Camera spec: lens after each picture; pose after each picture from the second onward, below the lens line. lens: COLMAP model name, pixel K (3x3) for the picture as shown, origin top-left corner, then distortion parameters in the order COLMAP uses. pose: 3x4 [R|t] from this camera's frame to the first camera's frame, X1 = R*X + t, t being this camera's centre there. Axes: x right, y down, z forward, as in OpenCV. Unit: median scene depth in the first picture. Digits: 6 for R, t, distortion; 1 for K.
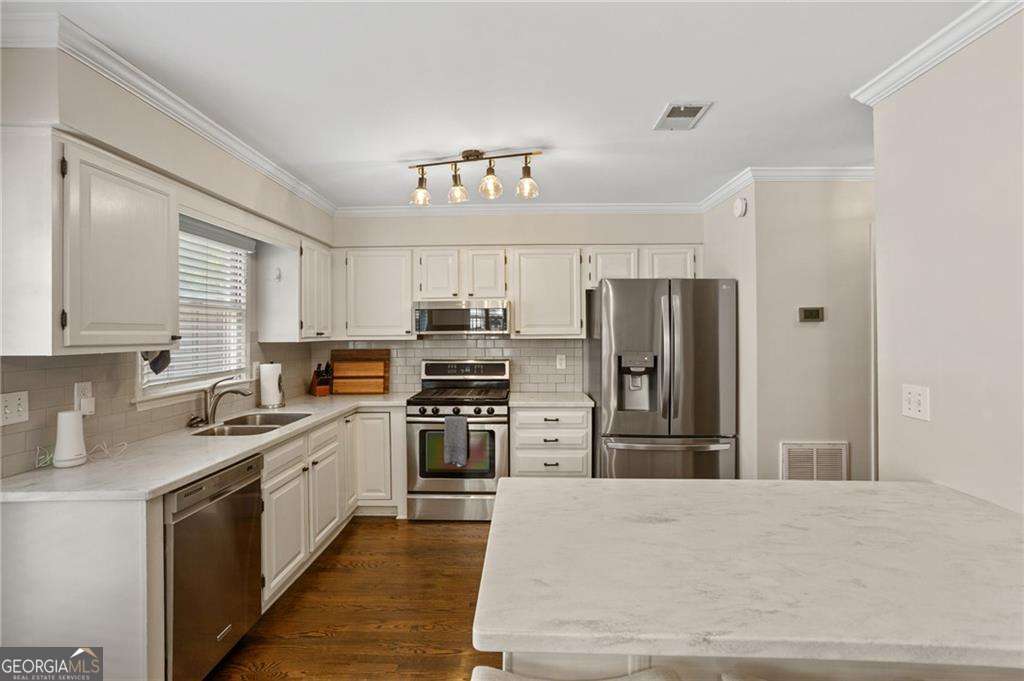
lens RADIAL K [[496.8, 0, 514.9], [0, 496.8, 333.0], [0, 0, 1]] dist [-0.038863, 0.021631]
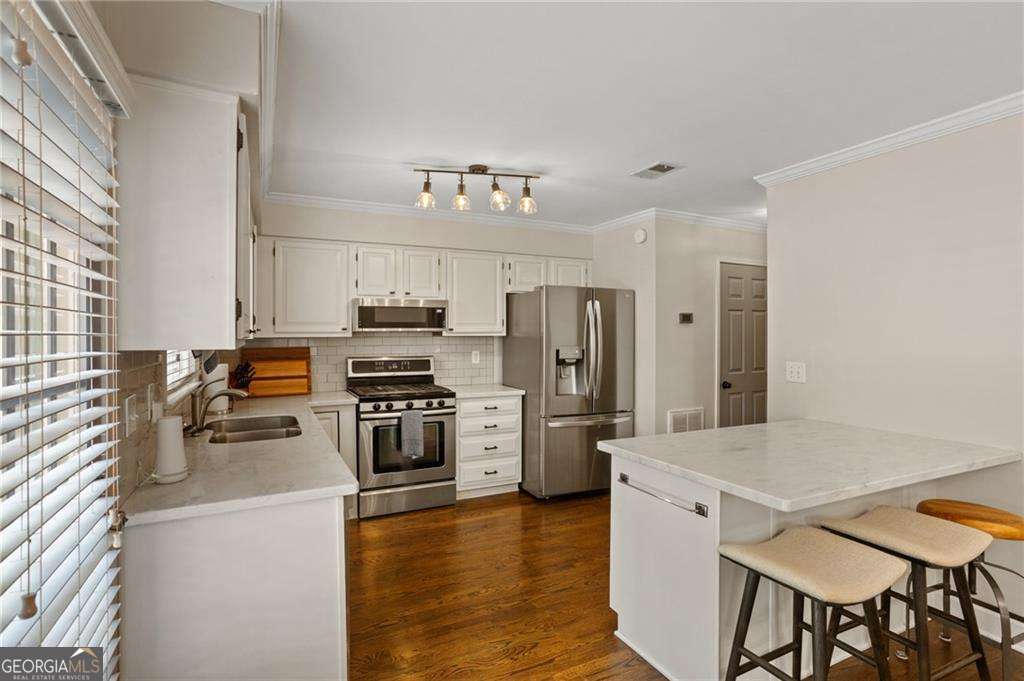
lens RADIAL K [[496.8, 0, 505.2], [0, 496.8, 336.1], [0, 0, 1]] dist [-0.038863, 0.021631]
pose [[0.890043, 0.000719, 0.455876, -0.418352], [-0.003266, 0.999983, 0.004801, 0.007000], [-0.455865, -0.005762, 0.890030, -0.013402]]
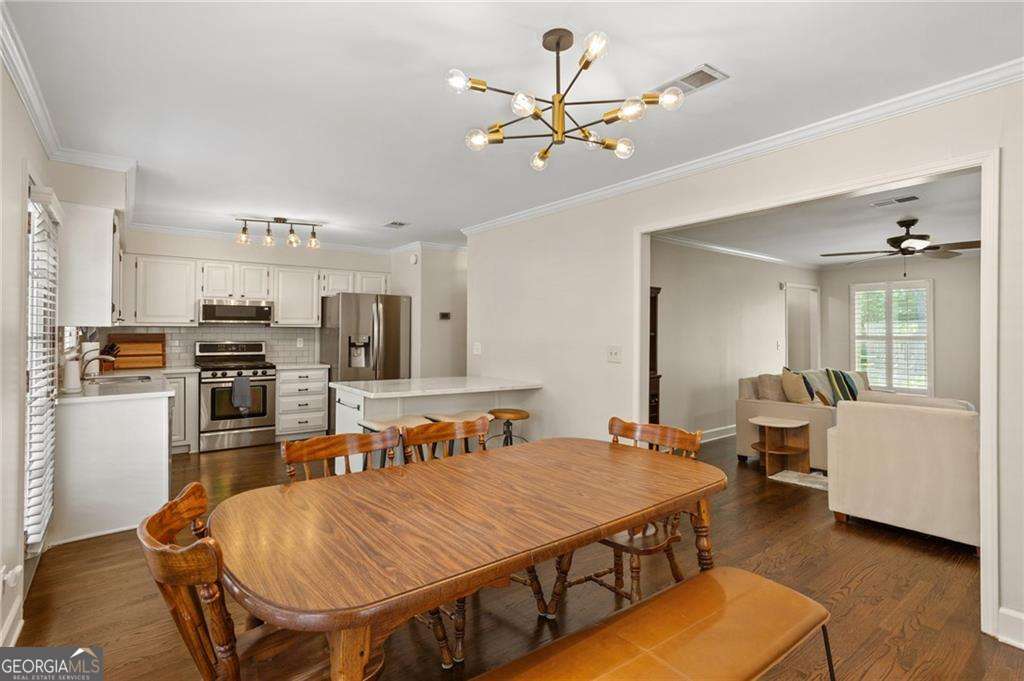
lens RADIAL K [[496.8, 0, 502.4], [0, 496.8, 325.4], [0, 0, 1]] dist [-0.038863, 0.021631]
pose [[0.785701, 0.016131, 0.618396, -0.421795], [-0.008836, 0.999851, -0.014855, 0.026779], [-0.618544, 0.006208, 0.785726, -0.671032]]
